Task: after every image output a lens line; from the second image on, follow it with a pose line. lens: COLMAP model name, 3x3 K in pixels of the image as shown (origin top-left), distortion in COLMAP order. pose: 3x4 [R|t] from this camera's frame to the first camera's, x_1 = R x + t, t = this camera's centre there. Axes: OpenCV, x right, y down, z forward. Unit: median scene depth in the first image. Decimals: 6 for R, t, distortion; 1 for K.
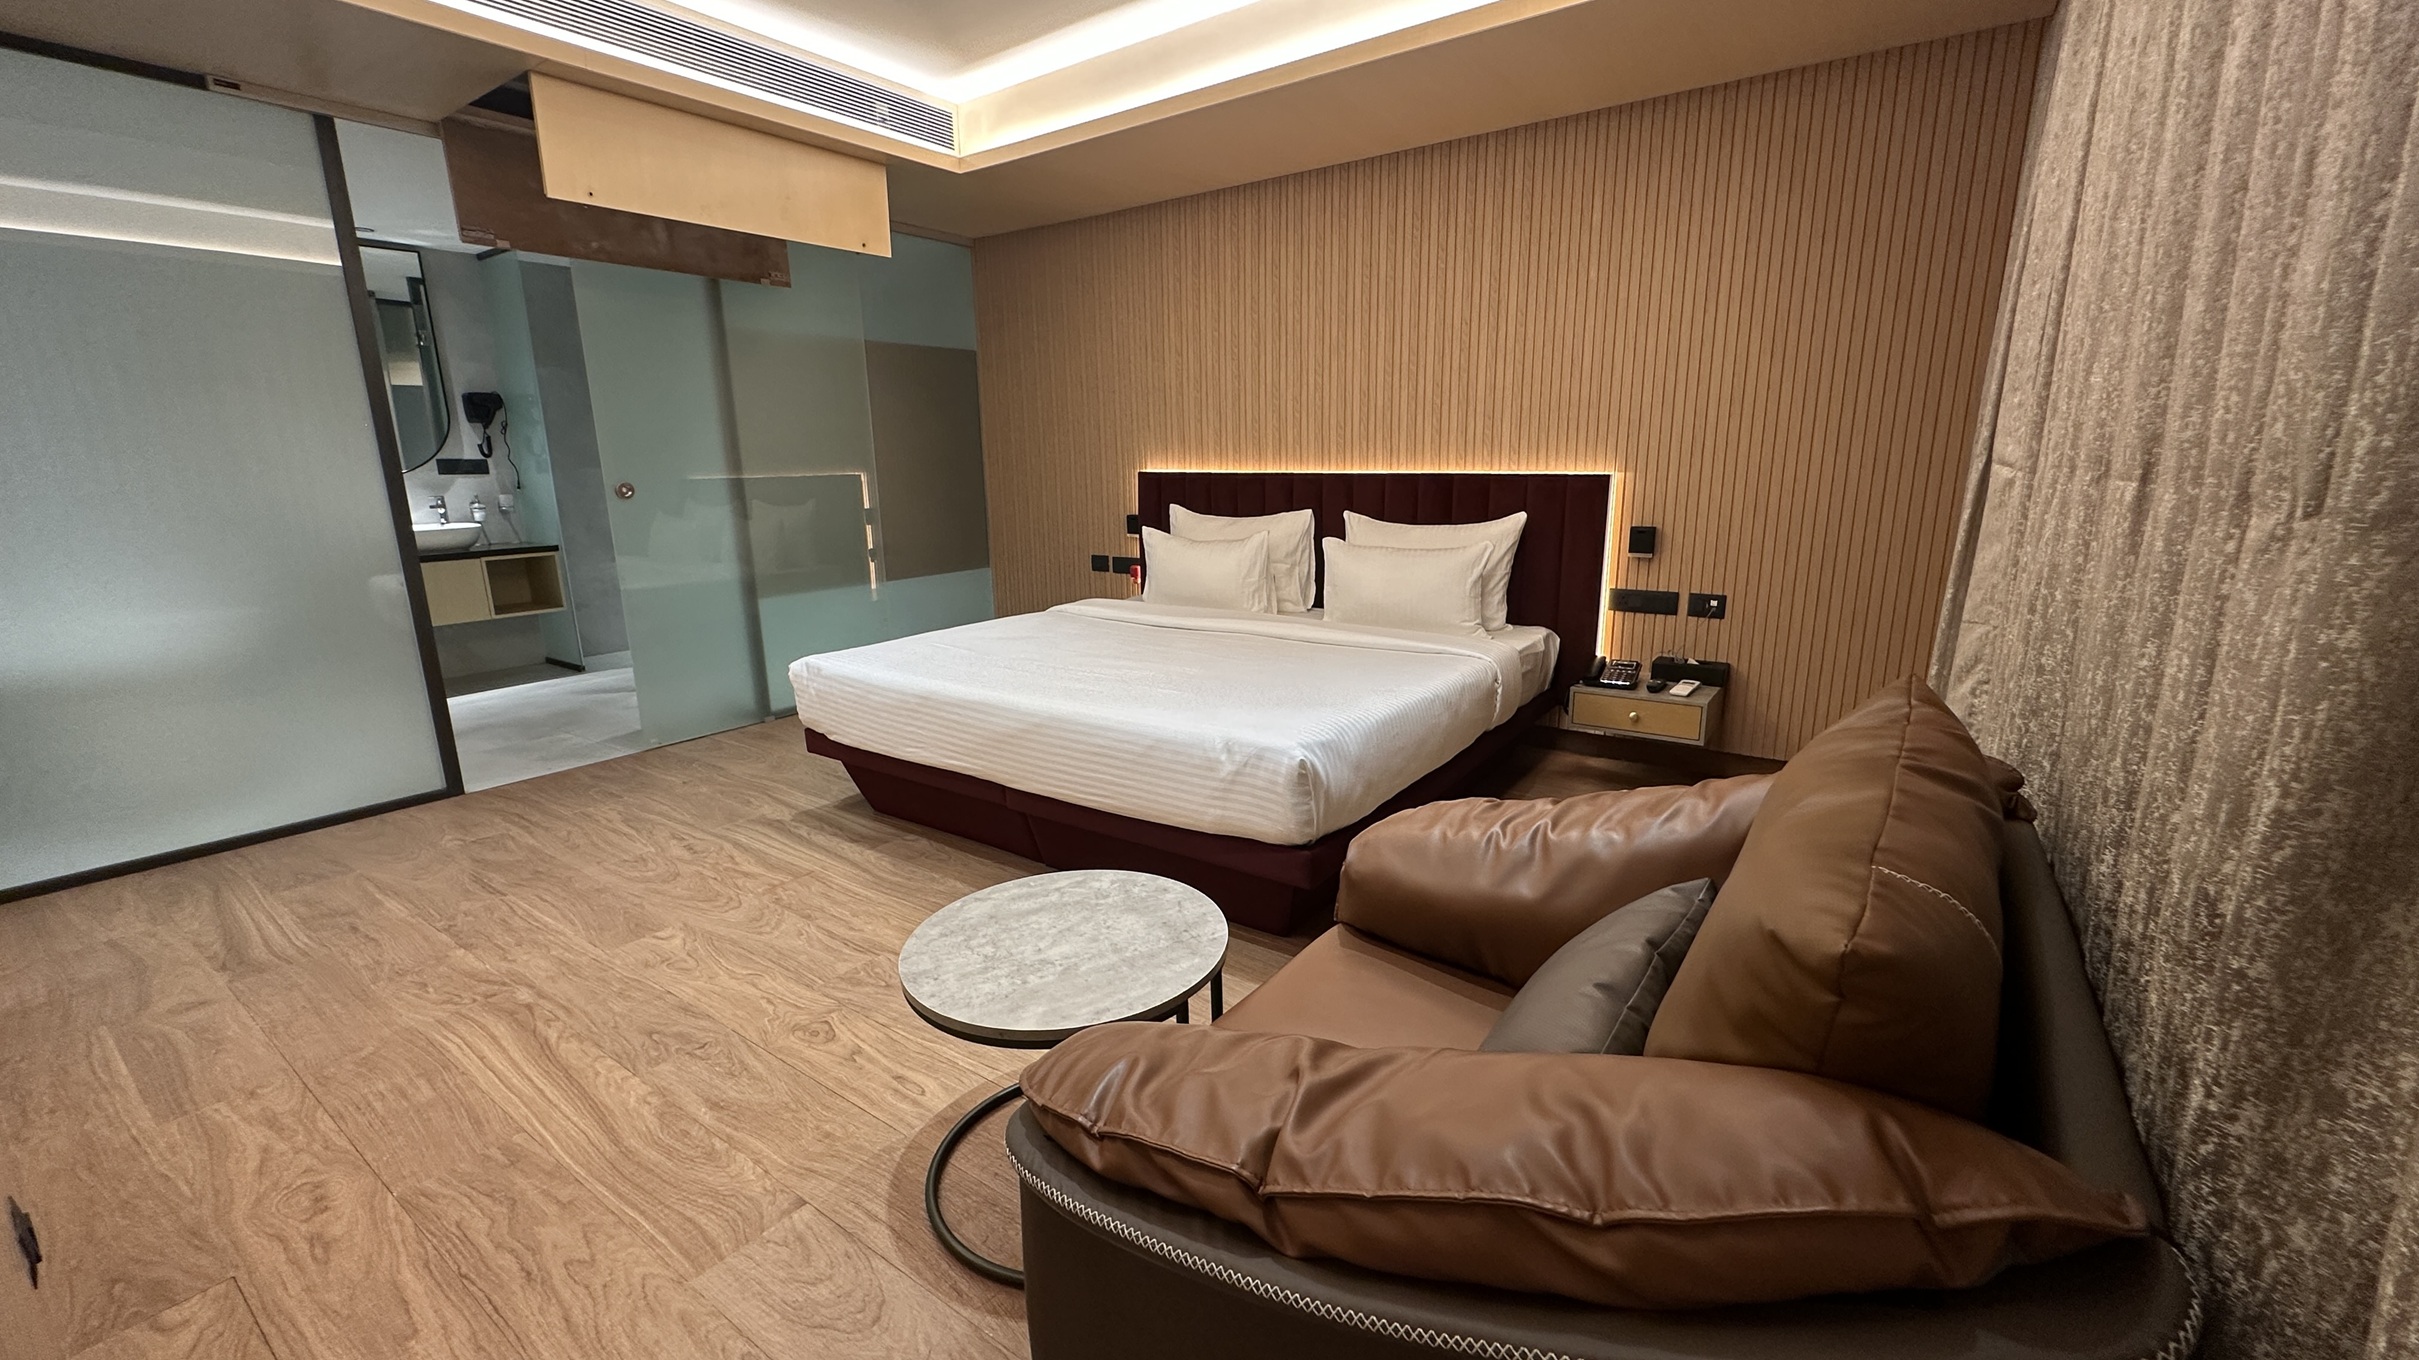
lens RADIAL K [[967.1, 0, 1210.8], [0, 967.1, 672.7], [0, 0, 1]] dist [0.002422, 0.000822]
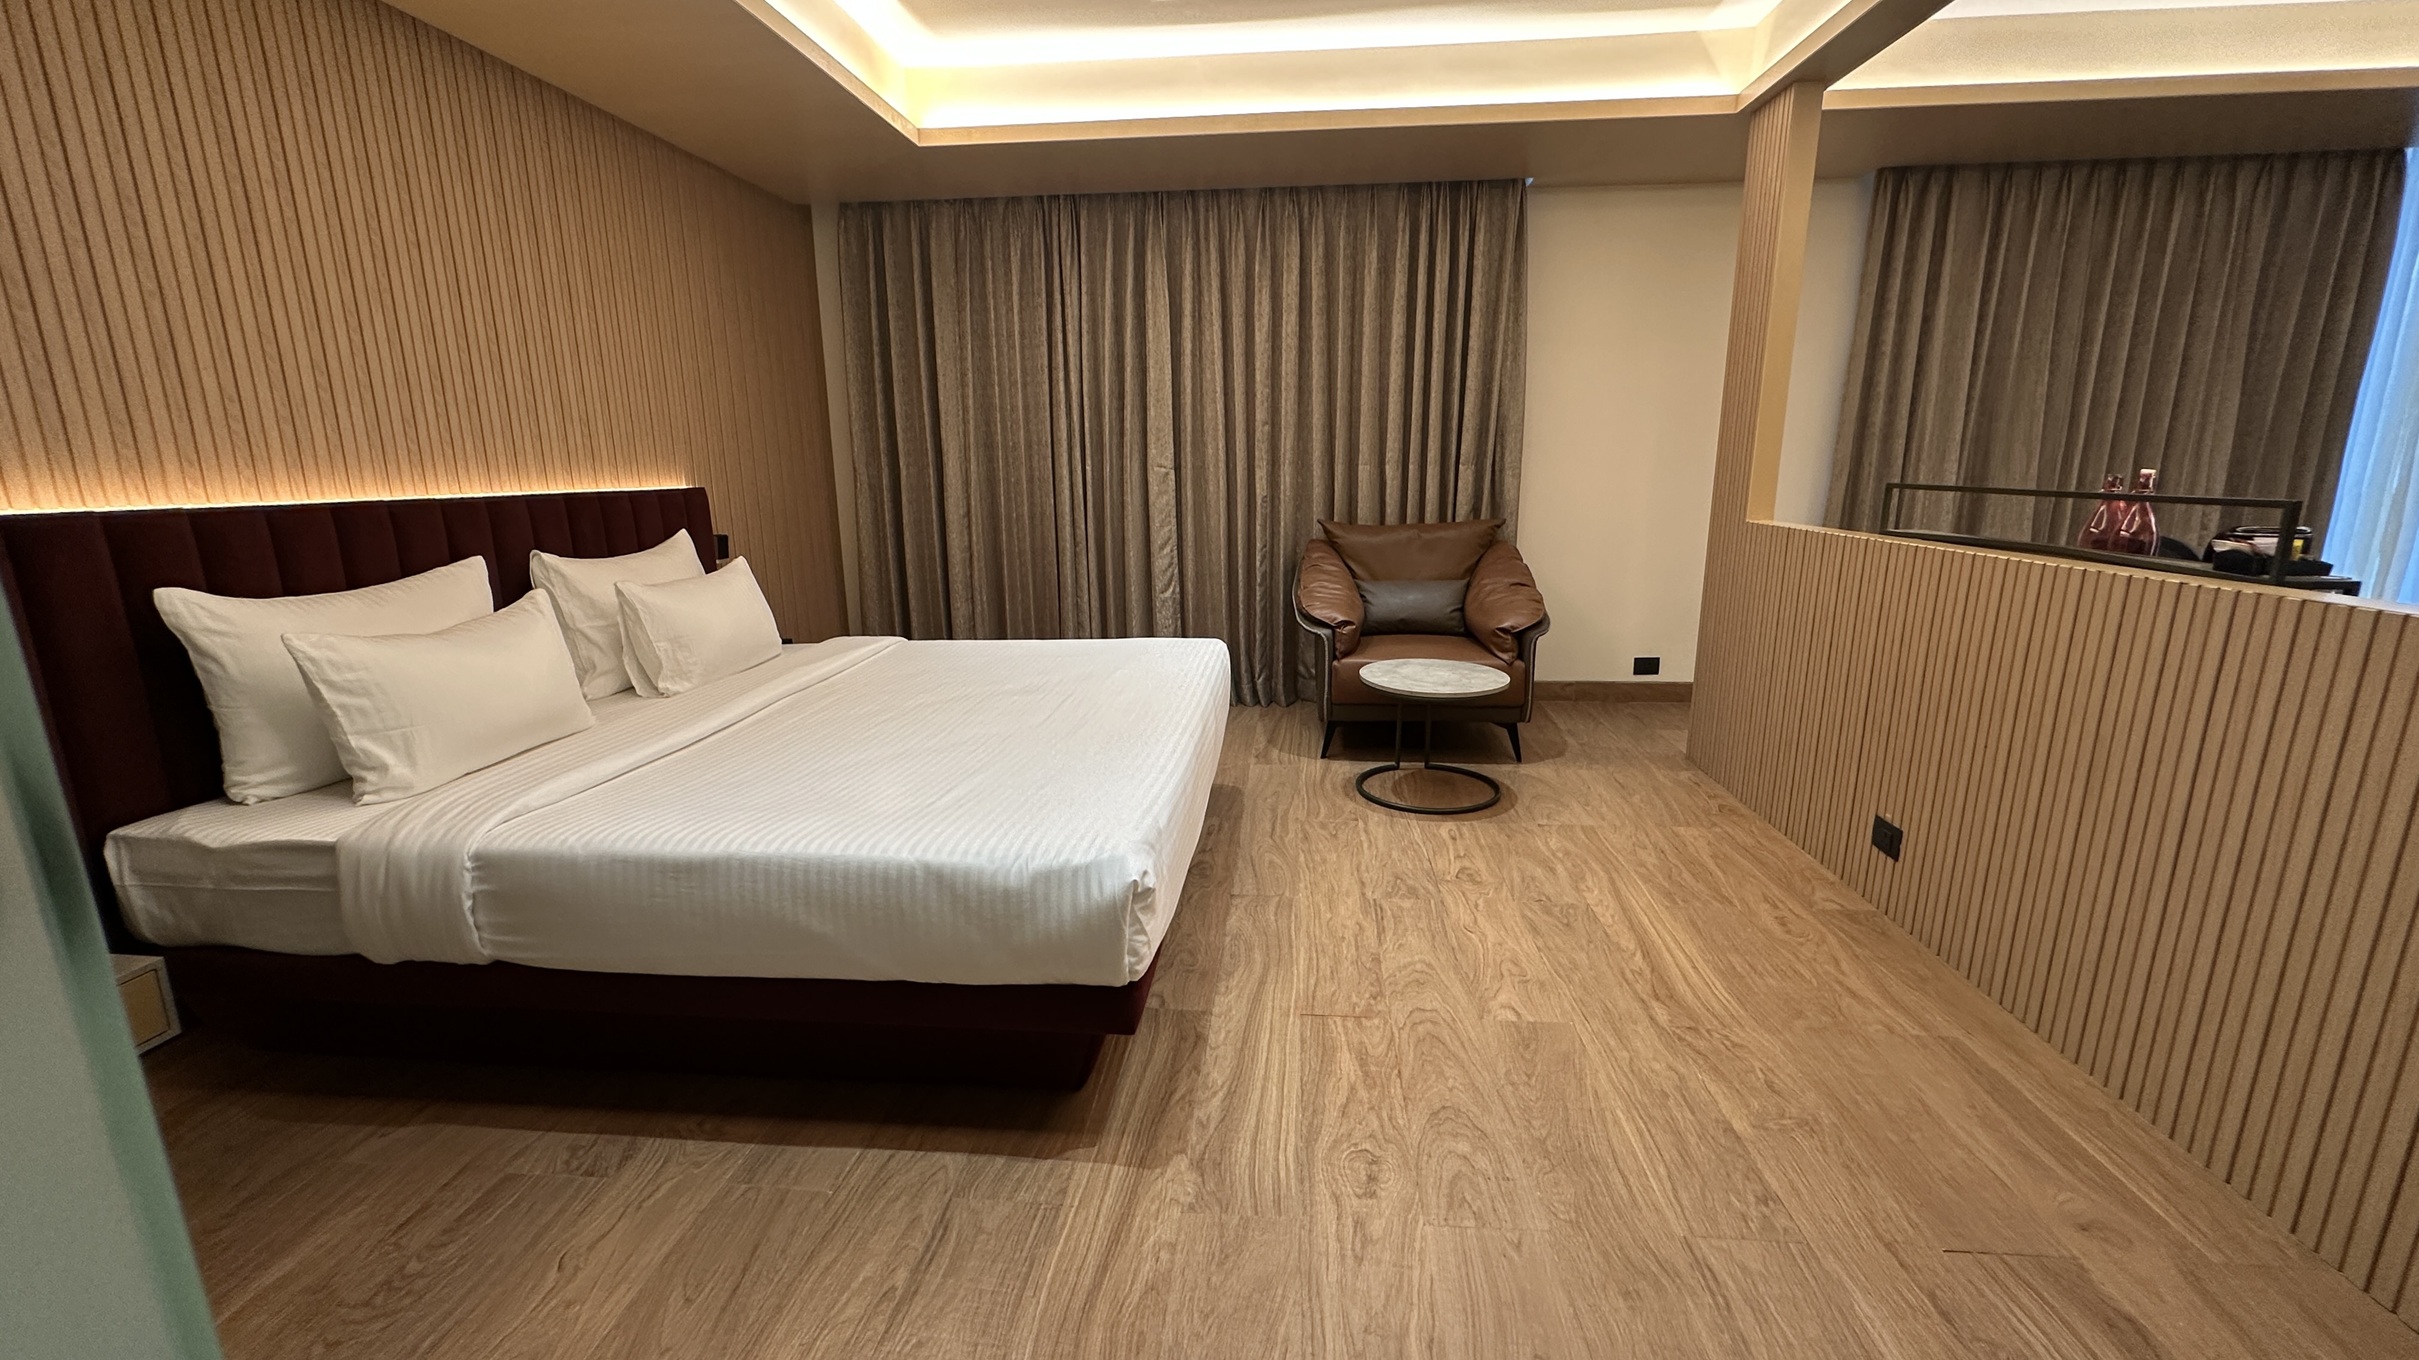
lens RADIAL K [[967.1, 0, 1200.6], [0, 967.1, 679.4], [0, 0, 1]] dist [0.002422, 0.000822]
pose [[-0.494251, -0.171767, 0.852181, -1.224335], [0.208775, 0.928142, 0.308164, -0.350590], [-0.843877, 0.330224, -0.422875, 1.654509]]
